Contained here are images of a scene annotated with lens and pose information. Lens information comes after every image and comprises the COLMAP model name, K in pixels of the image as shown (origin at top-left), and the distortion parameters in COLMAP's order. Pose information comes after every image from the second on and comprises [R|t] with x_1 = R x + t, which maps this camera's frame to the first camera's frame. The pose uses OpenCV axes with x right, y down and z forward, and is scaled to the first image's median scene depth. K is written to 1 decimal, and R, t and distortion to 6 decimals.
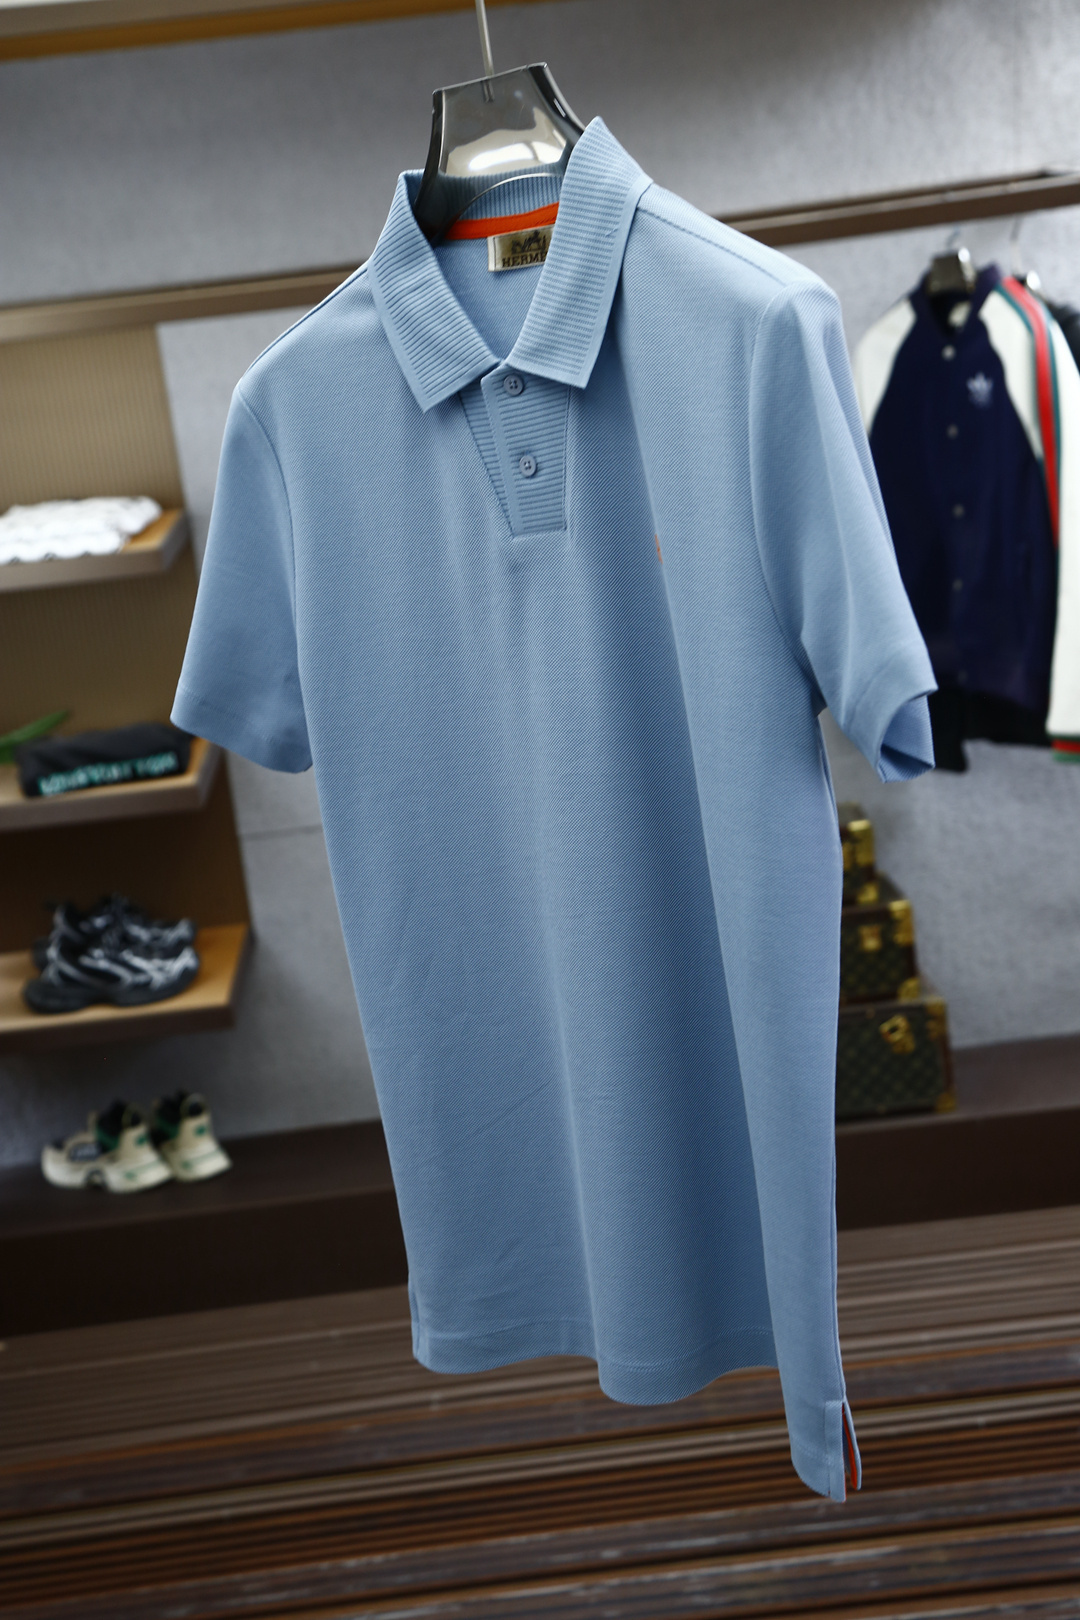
lens RADIAL K [[2087.3, 0, 540.0], [0, 2087.3, 810.0], [0, 0, 1]] dist [0.071899, 0.063457]
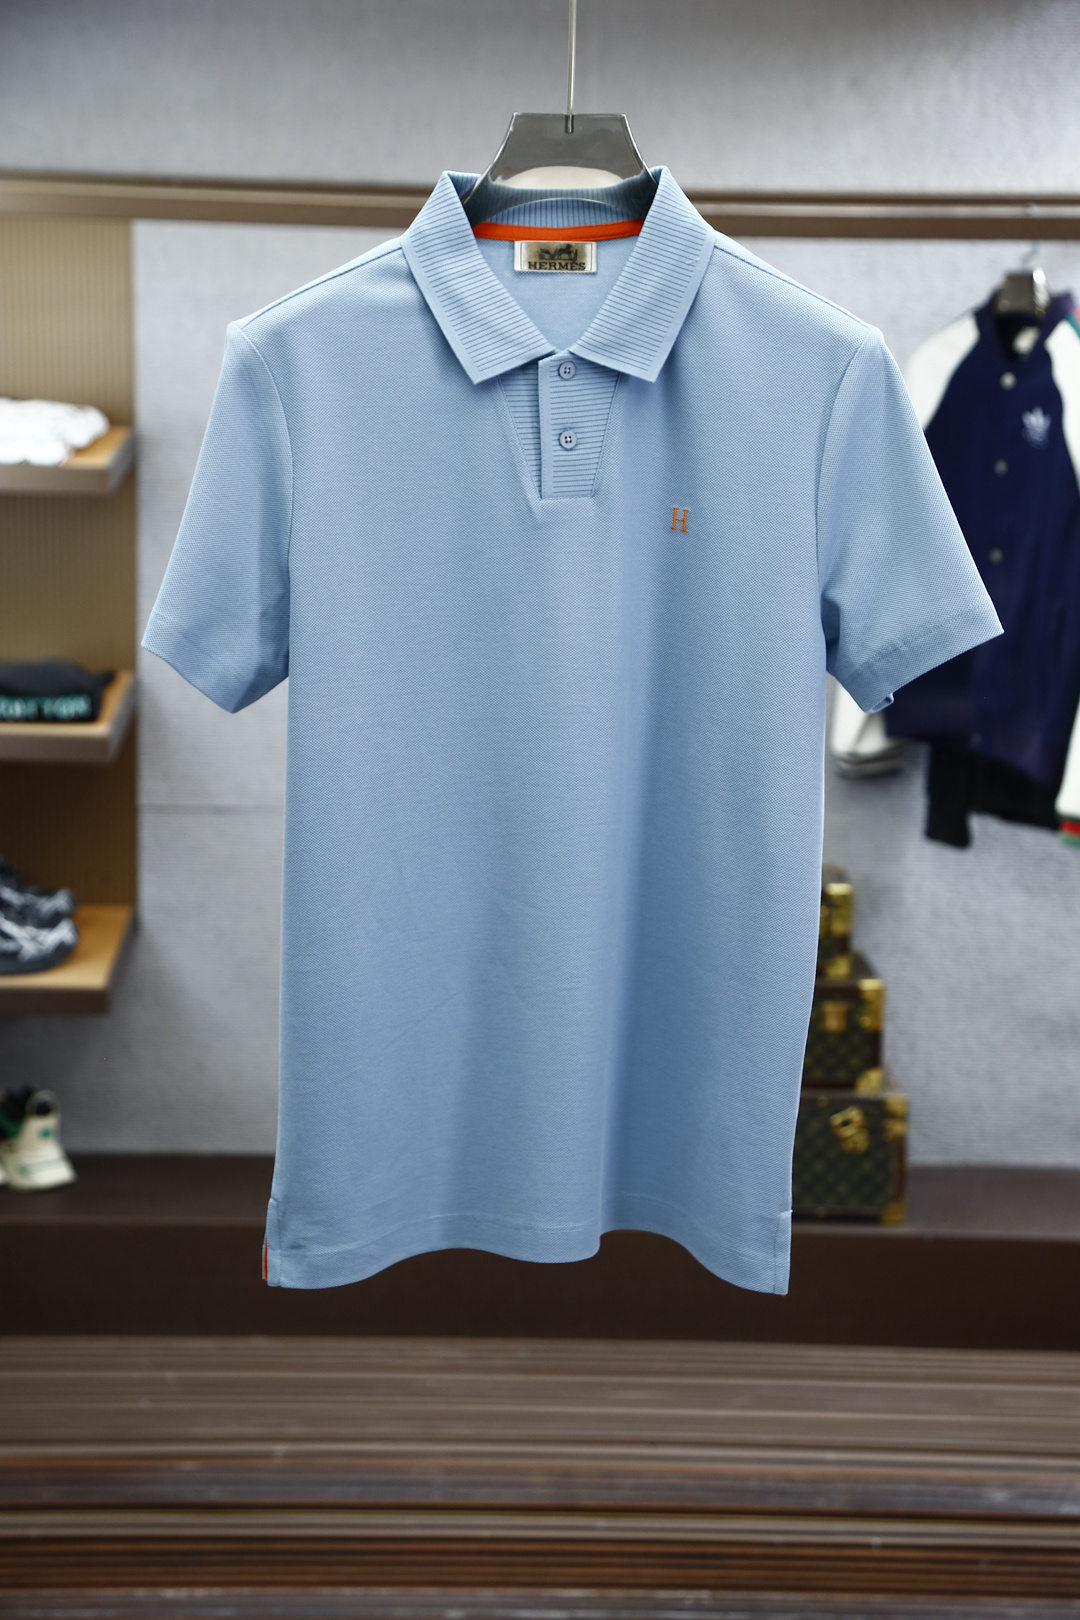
lens RADIAL K [[3097.8, 0, 540.0], [0, 3097.8, 810.0], [0, 0, 1]] dist [0.212002, 0.085832]
pose [[0.989573, 0.141627, 0.026228, -0.012518], [-0.140338, 0.989045, -0.045769, 0.052398], [-0.032423, 0.041611, 0.998608, -0.315363]]
